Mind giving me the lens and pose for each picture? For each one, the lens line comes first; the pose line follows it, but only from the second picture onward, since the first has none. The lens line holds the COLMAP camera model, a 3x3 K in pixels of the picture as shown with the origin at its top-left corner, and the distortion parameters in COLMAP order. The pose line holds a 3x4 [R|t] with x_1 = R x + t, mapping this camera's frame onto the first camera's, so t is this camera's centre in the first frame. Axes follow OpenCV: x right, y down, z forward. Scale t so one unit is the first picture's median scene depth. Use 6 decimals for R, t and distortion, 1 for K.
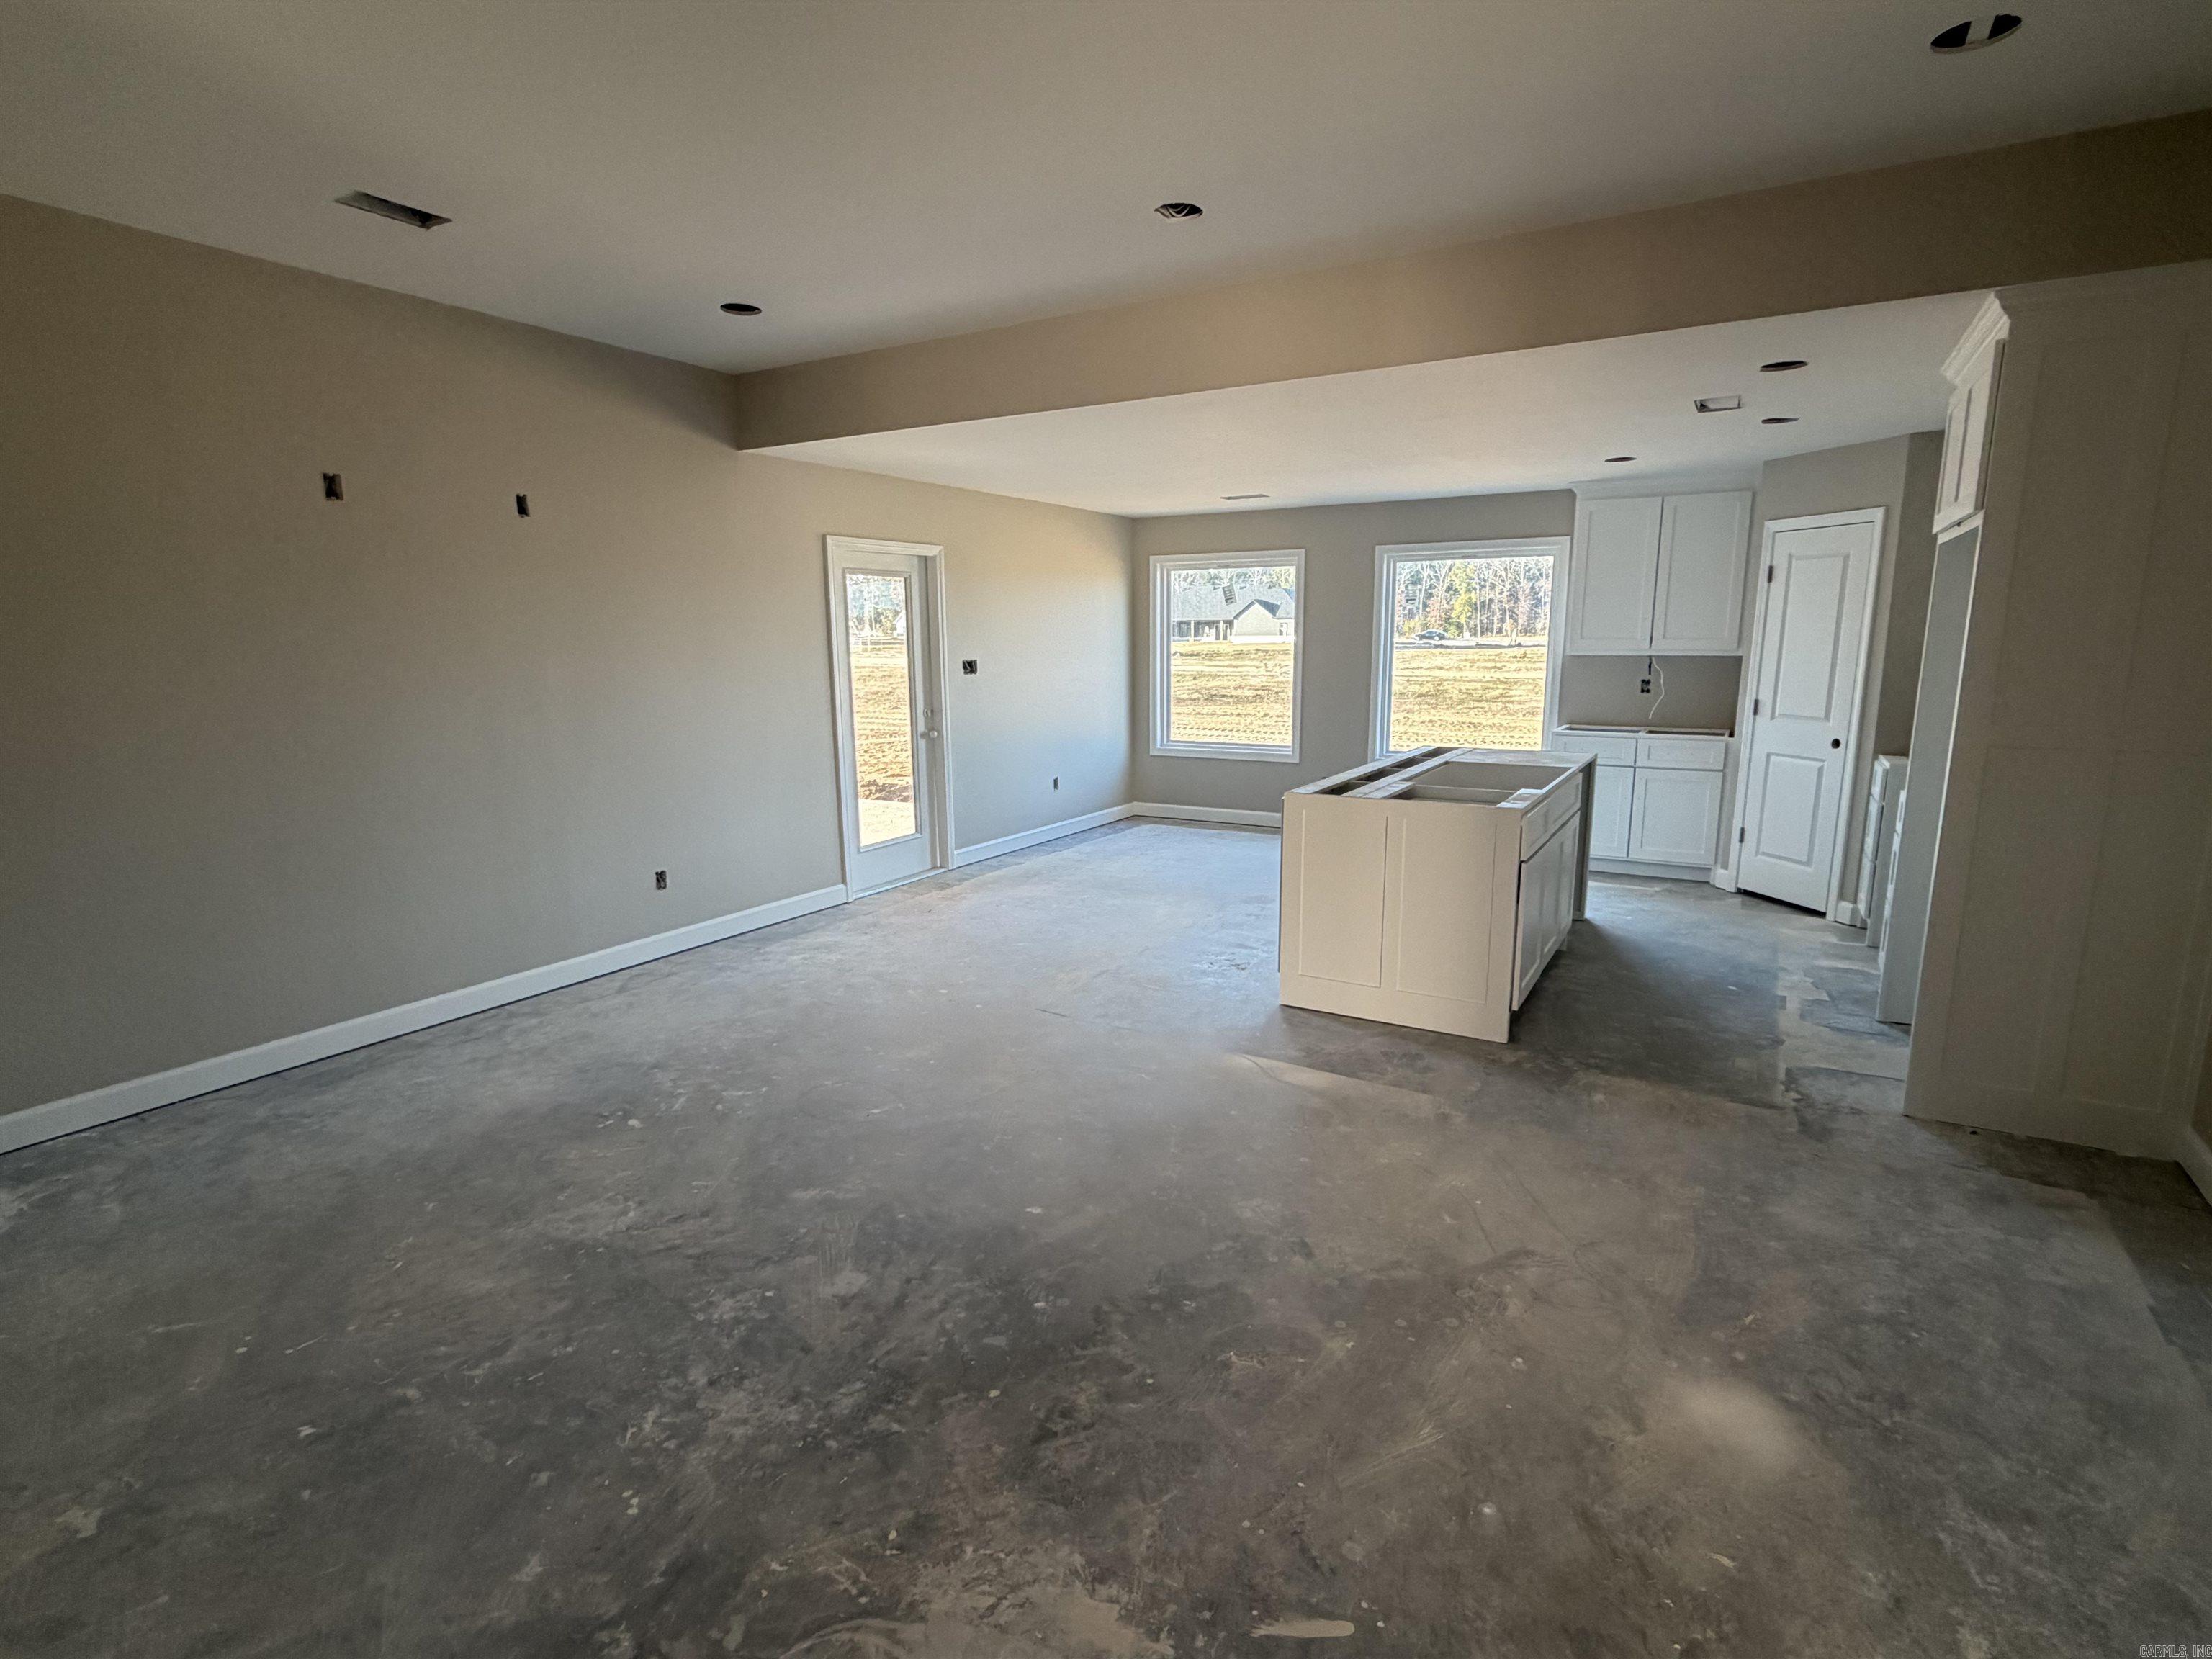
lens RADIAL K [[1086.6, 0, 1108.1], [0, 1086.6, 837.2], [0, 0, 1]] dist [0.000017, -0.000528]
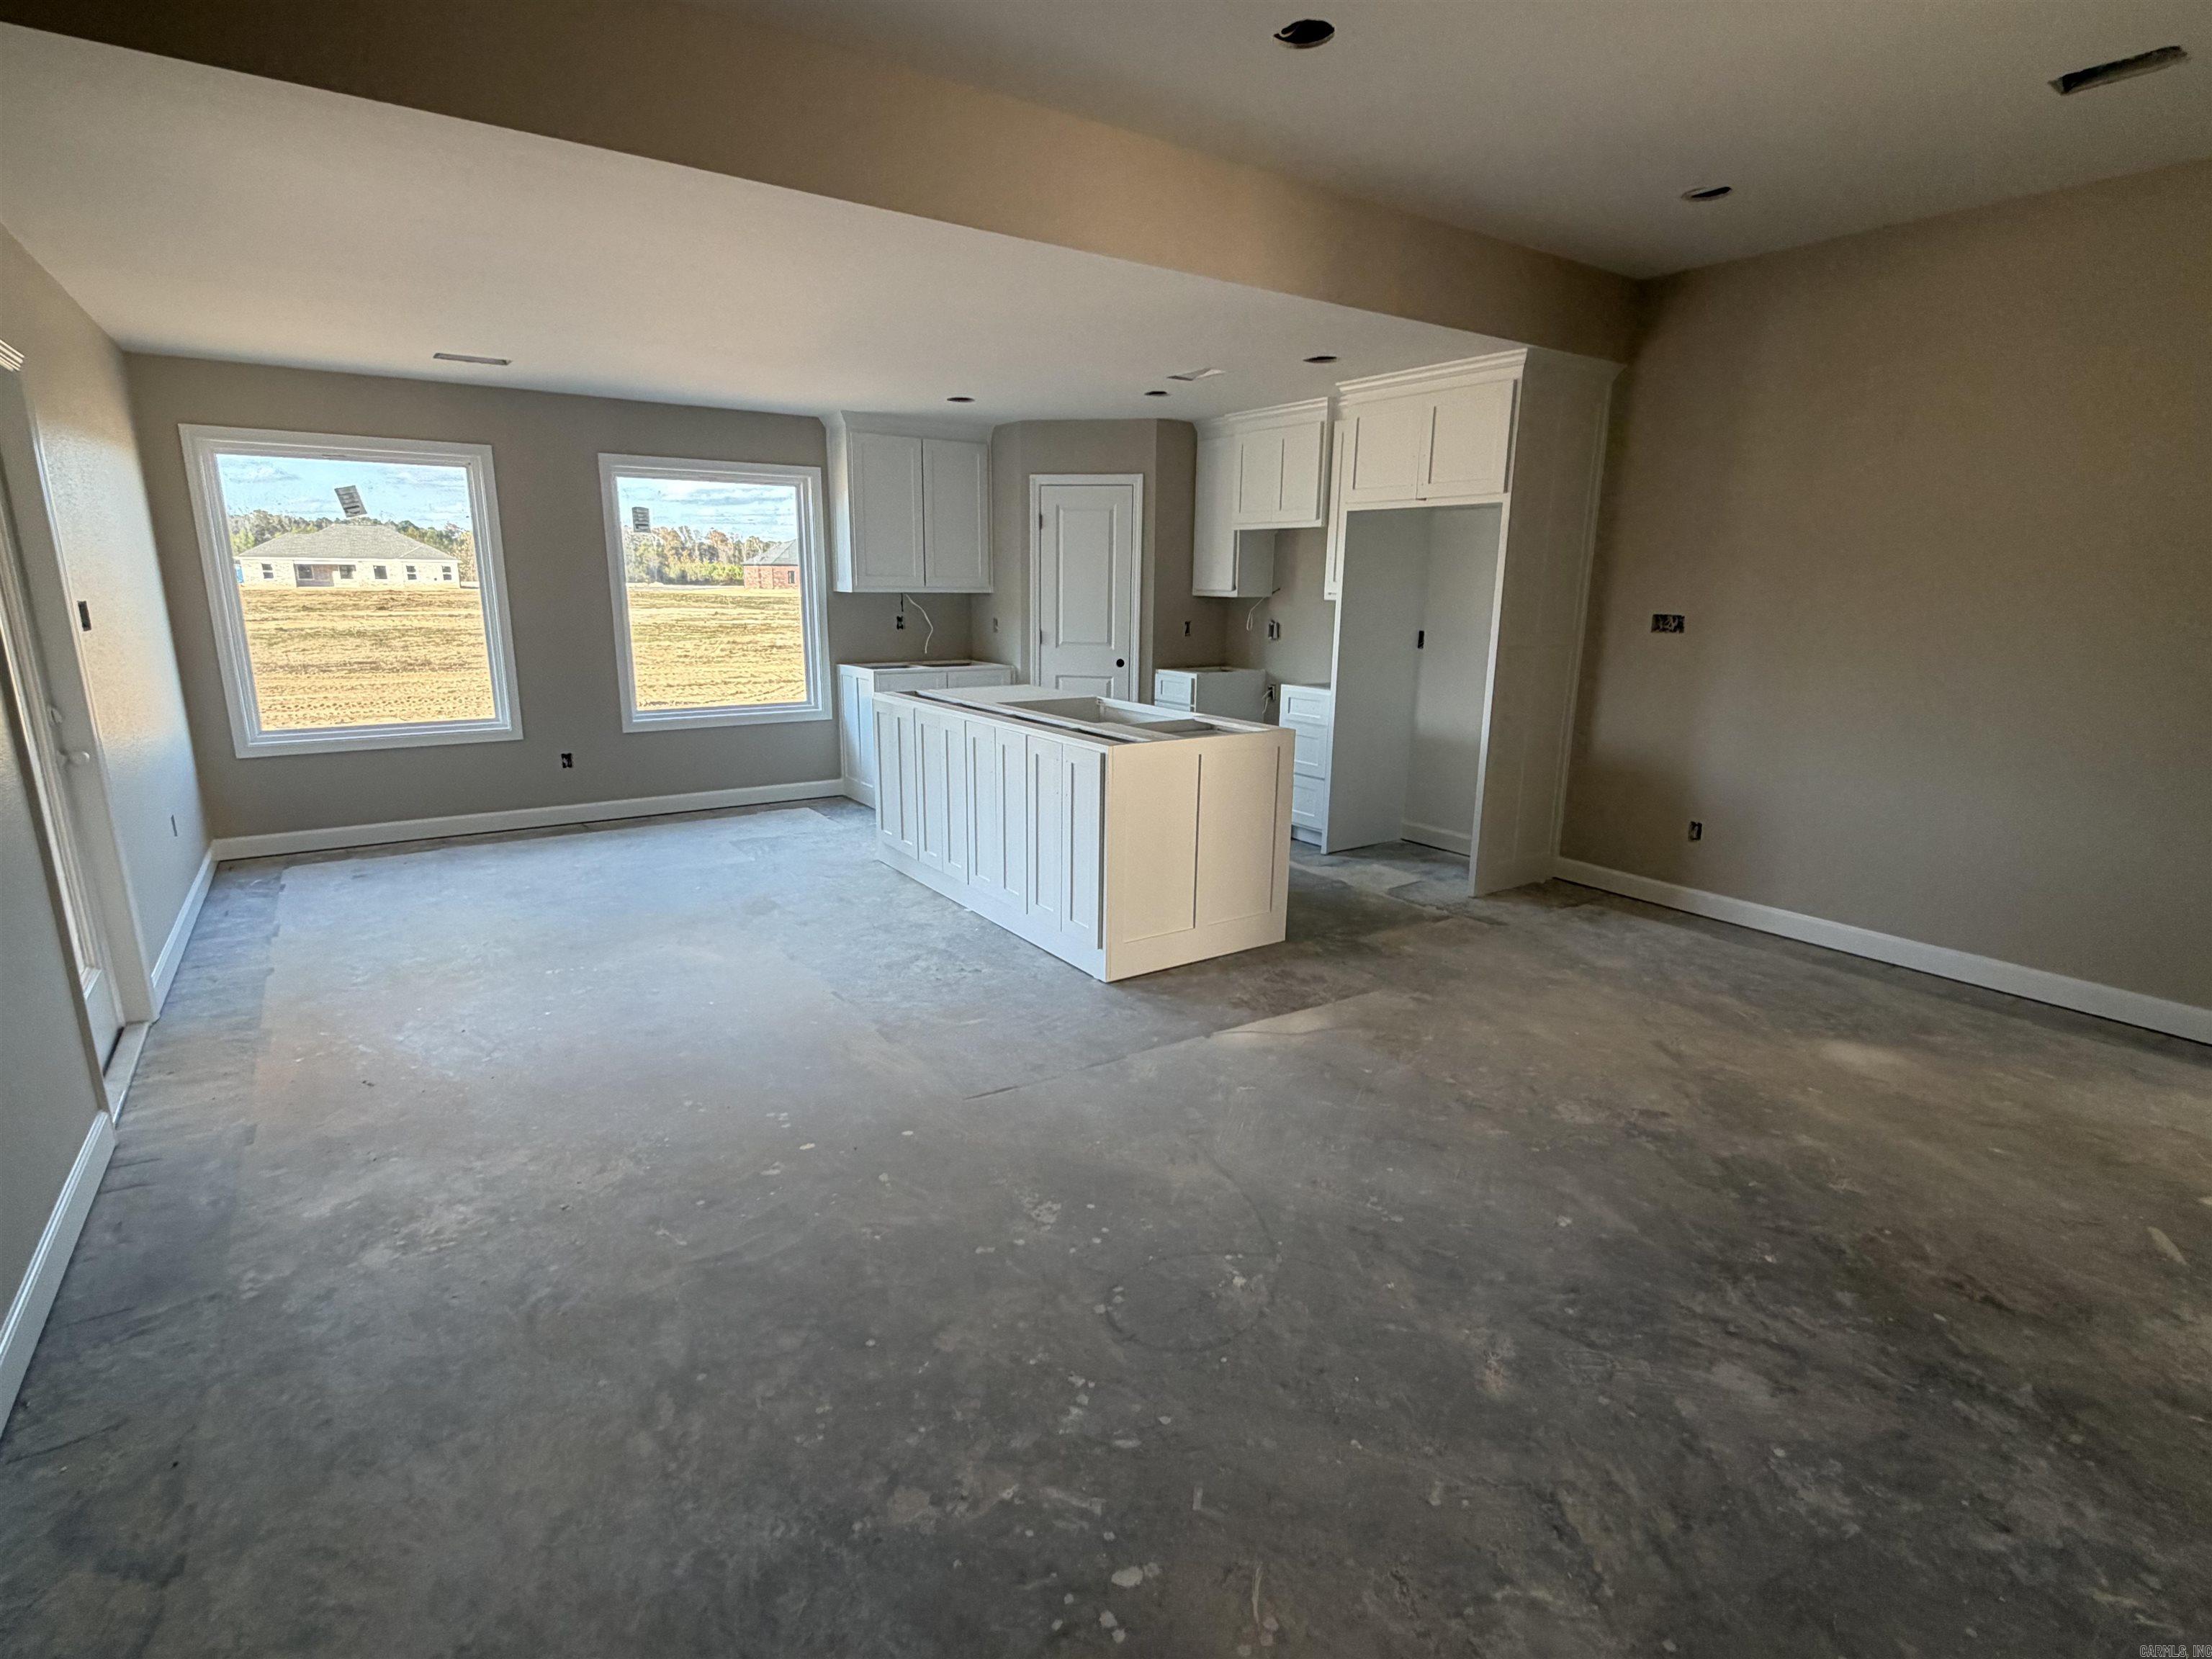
lens RADIAL K [[1087.6, 0, 1106.0], [0, 1087.6, 829.5], [0, 0, 1]] dist [-0.001990, 0.002339]
pose [[0.425328, -0.191834, 0.884475, -0.793592], [0.152245, 0.978517, 0.139019, -0.123253], [-0.892142, 0.075528, 0.445396, 0.768495]]
